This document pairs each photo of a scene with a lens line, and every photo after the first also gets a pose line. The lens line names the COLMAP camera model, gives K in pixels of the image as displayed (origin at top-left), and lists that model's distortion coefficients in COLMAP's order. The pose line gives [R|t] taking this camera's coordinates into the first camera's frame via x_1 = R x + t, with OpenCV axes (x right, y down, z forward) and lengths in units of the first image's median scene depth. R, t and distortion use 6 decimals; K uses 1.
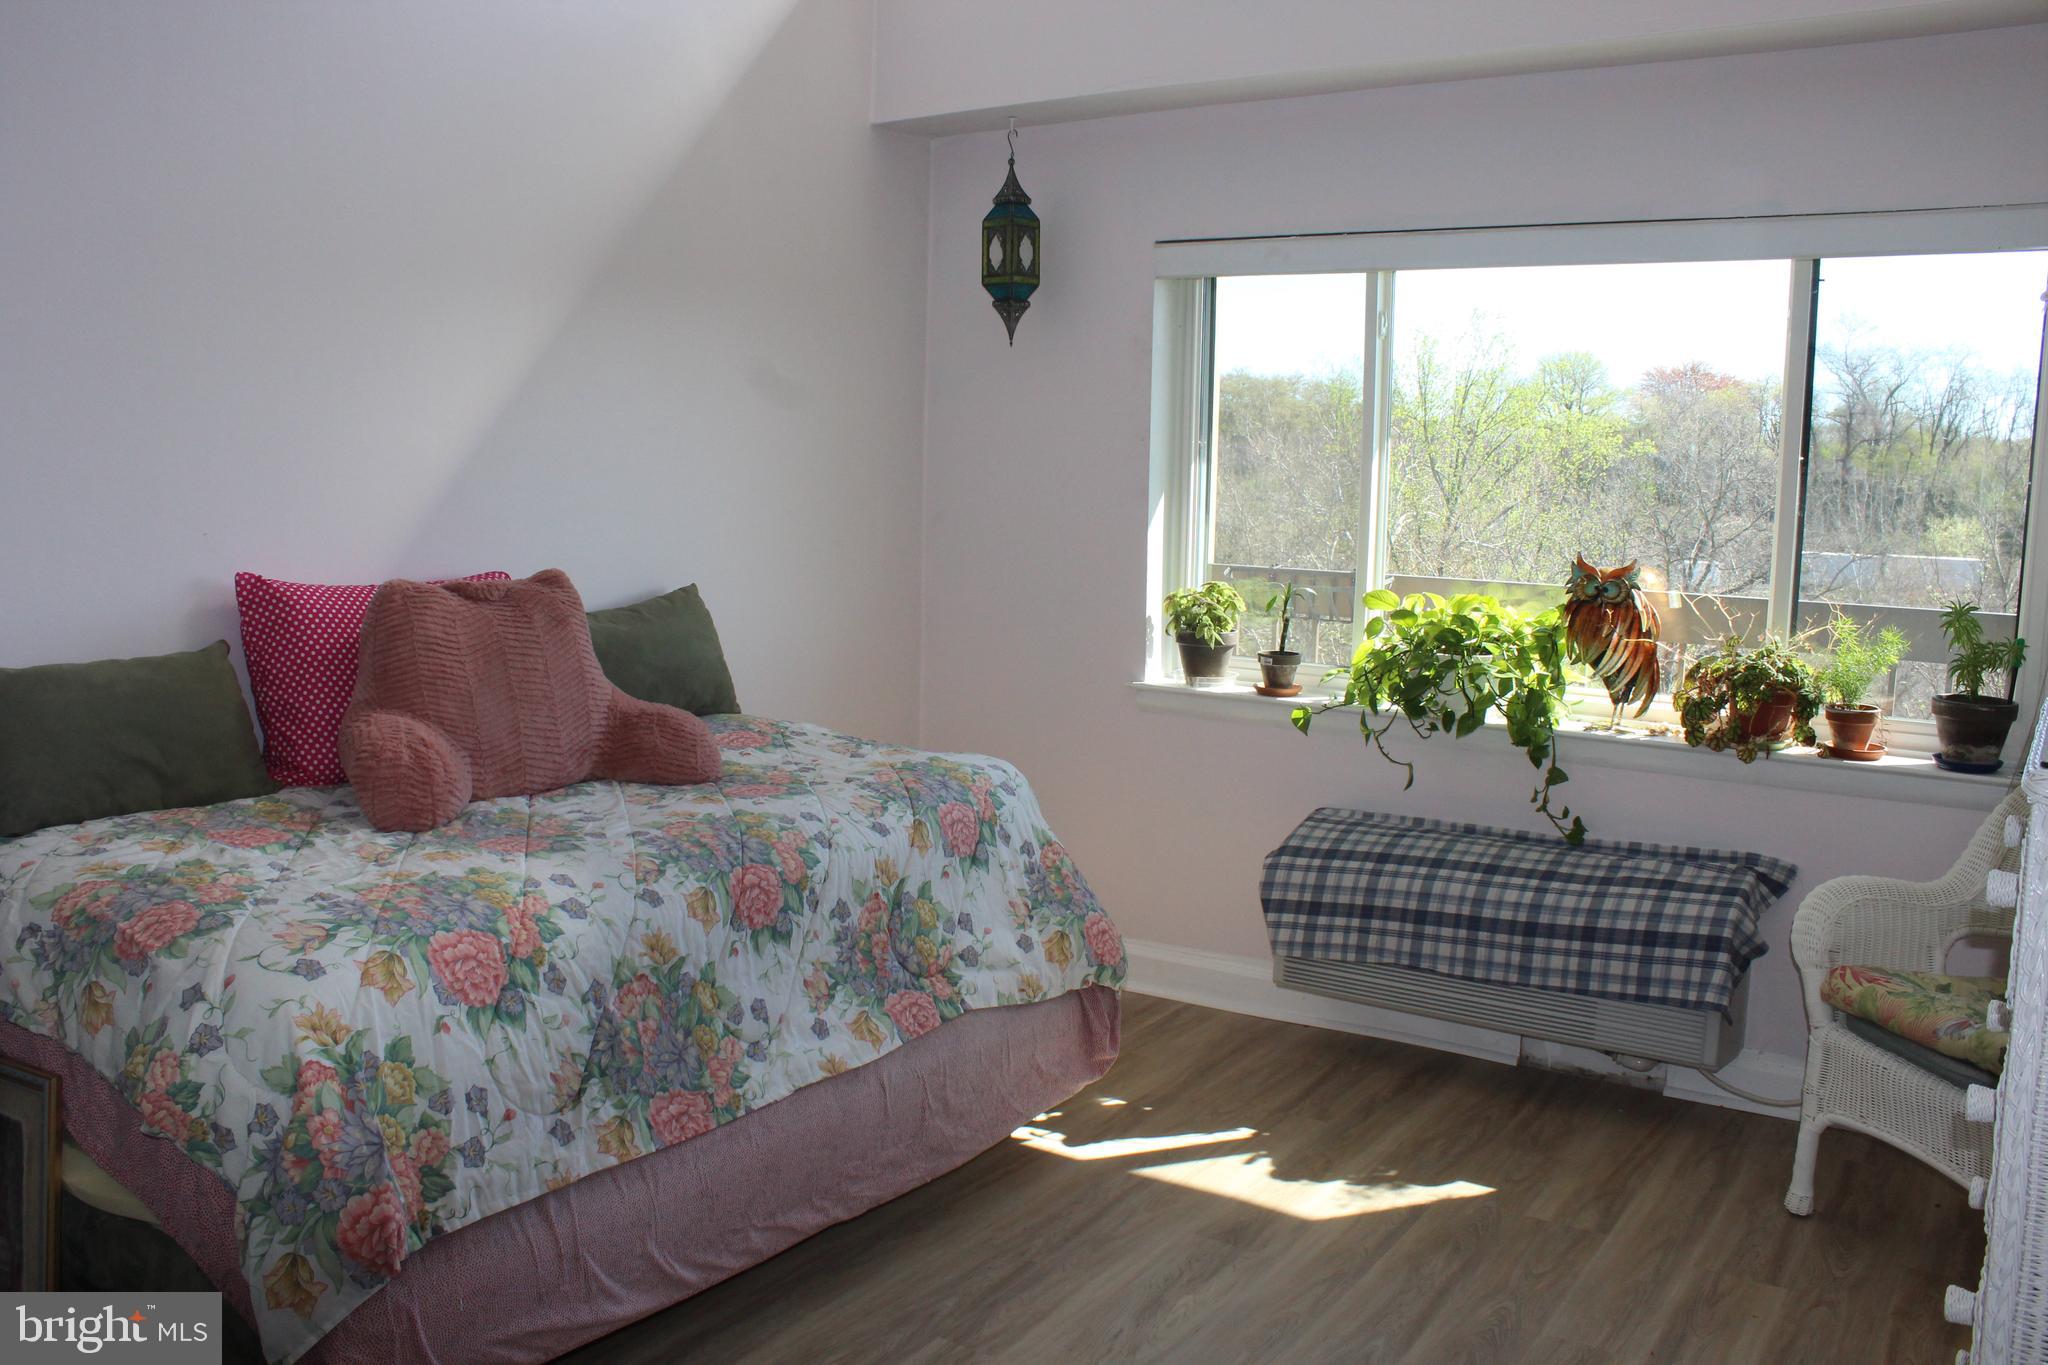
lens RADIAL K [[1699.8, 0, 994.3], [0, 1699.8, 678.4], [0, 0, 1]] dist [-0.169416, 0.126904]
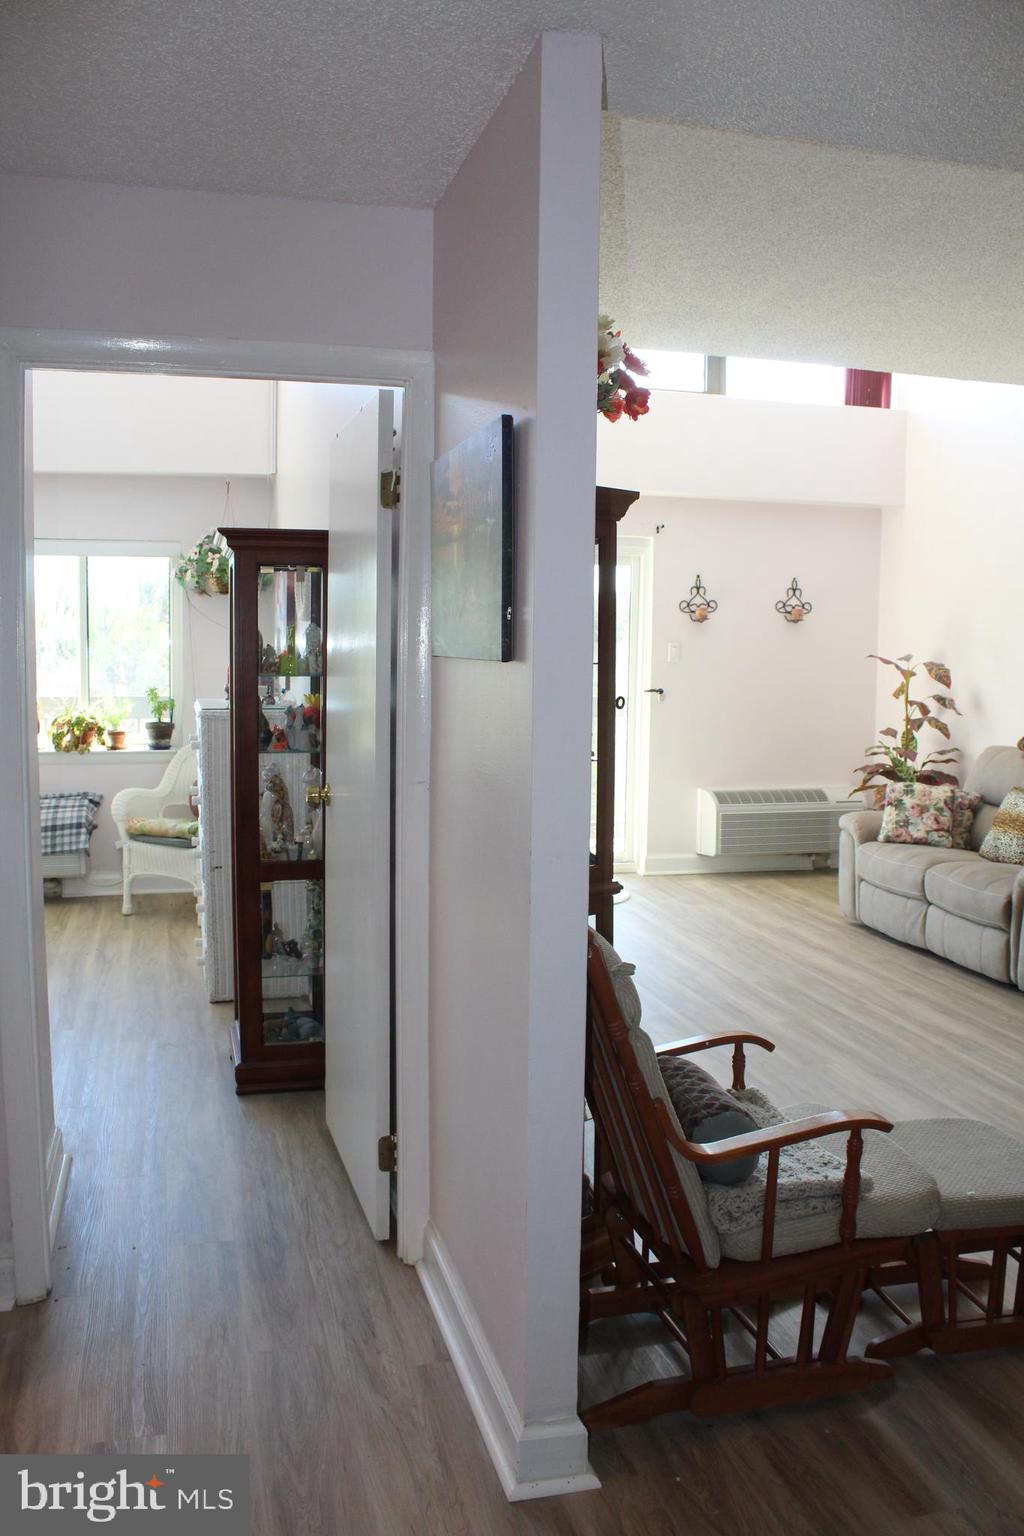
lens RADIAL K [[1274.9, 0, 512.0], [0, 1274.9, 768.0], [0, 0, 1]] dist [-0.169416, 0.126904]
pose [[0.647241, -0.089425, 0.757022, -0.550231], [0.100922, 0.994406, 0.031180, 0.074560], [-0.755575, 0.056219, 0.652645, -0.725962]]
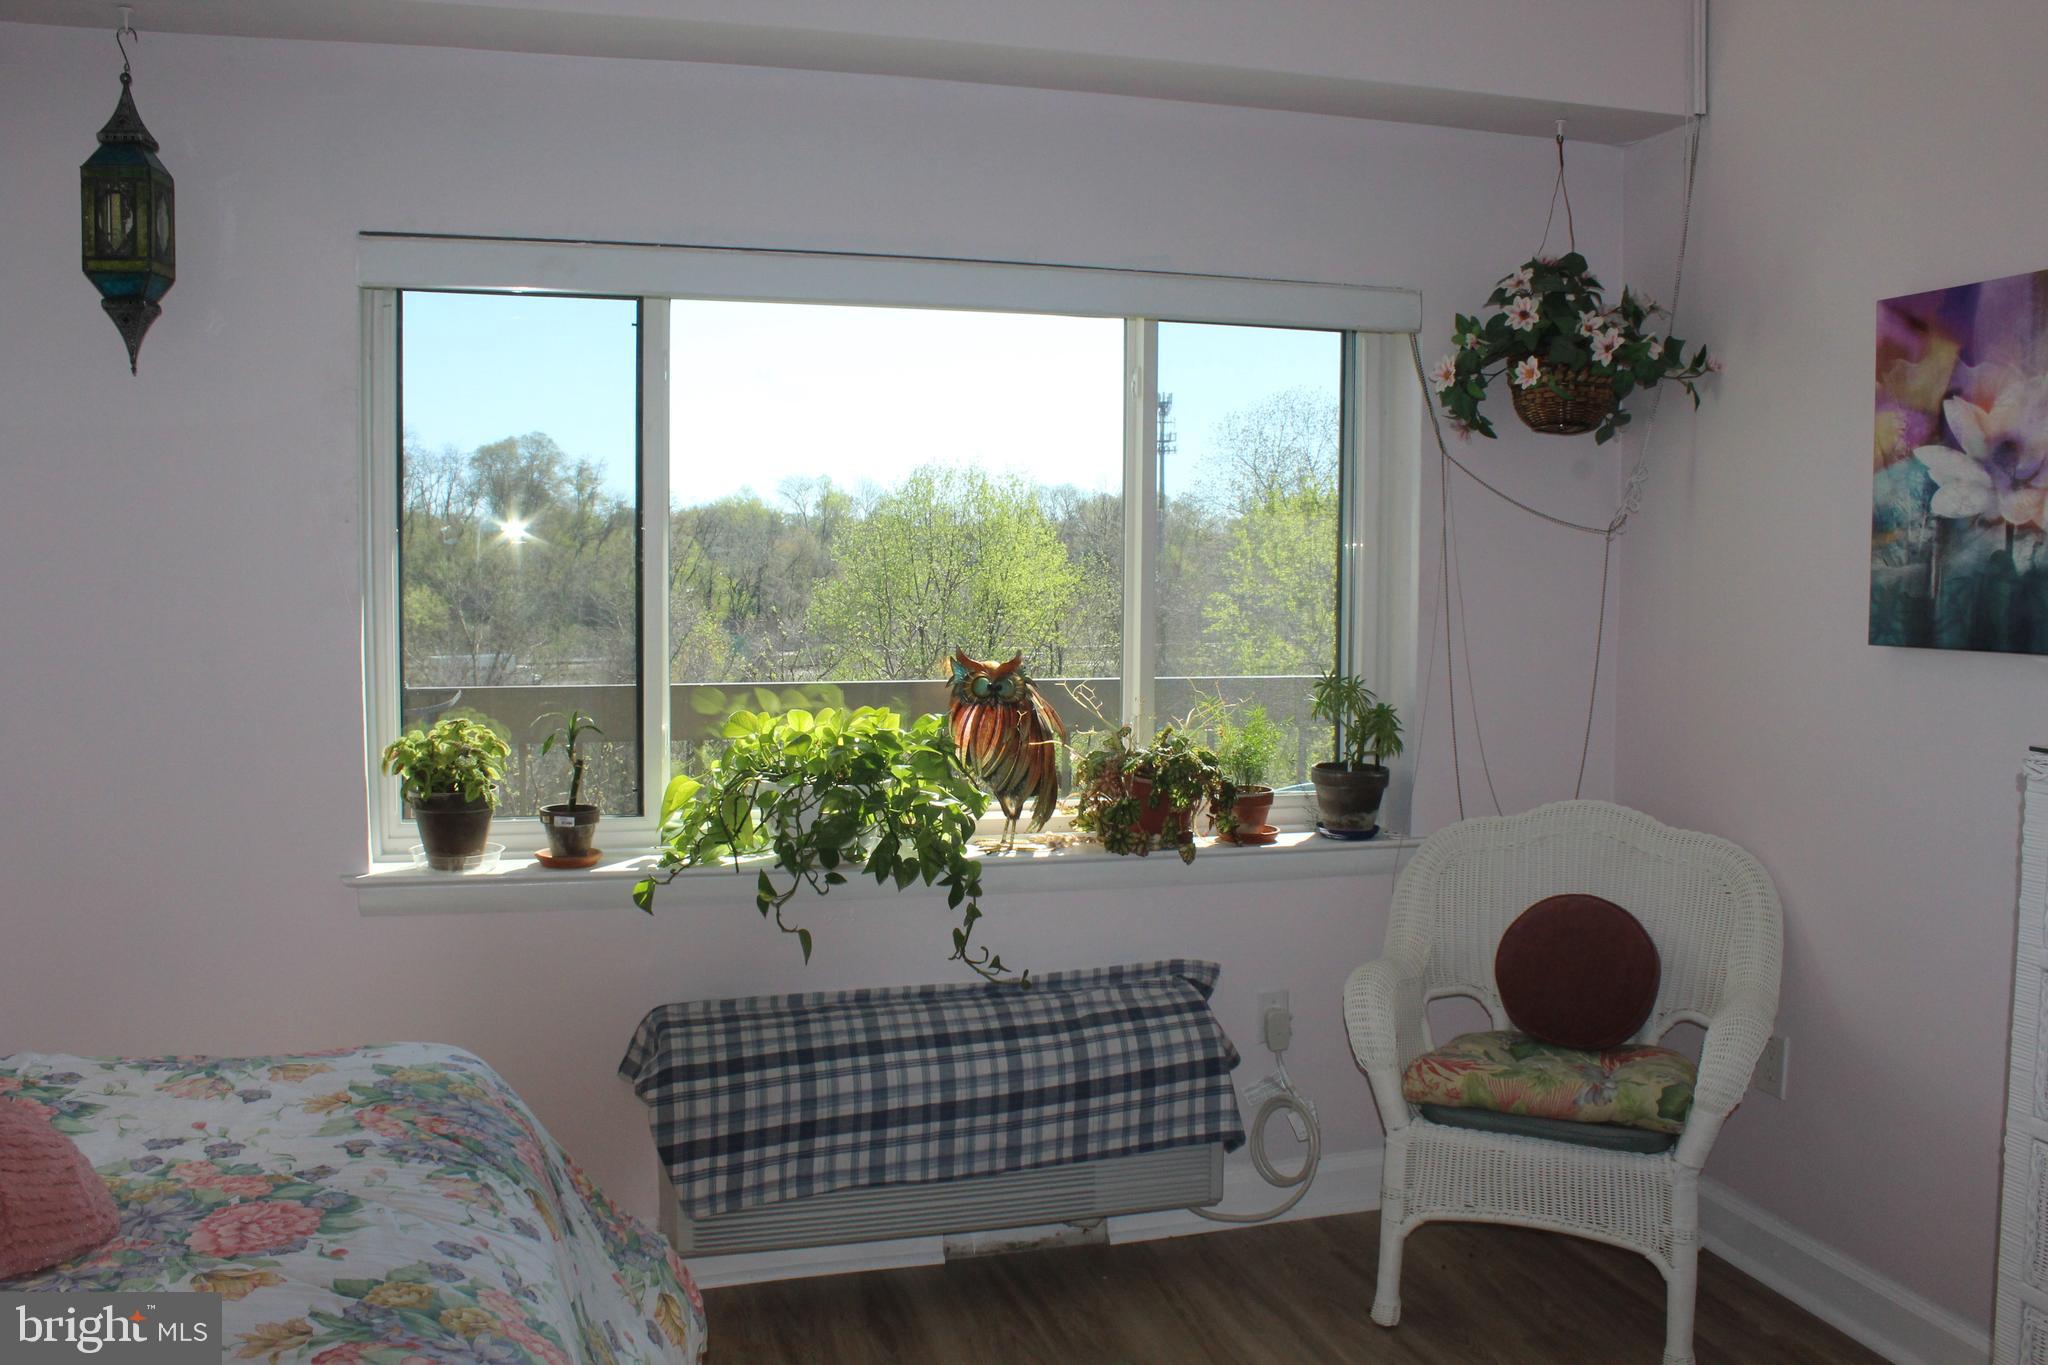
lens RADIAL K [[1699.8, 0, 994.3], [0, 1699.8, 678.4], [0, 0, 1]] dist [-0.169416, 0.126904]
pose [[0.636645, -0.068608, 0.768099, -0.313664], [0.104761, 0.994495, 0.001998, -0.061815], [-0.764008, 0.079195, 0.640328, 0.452513]]
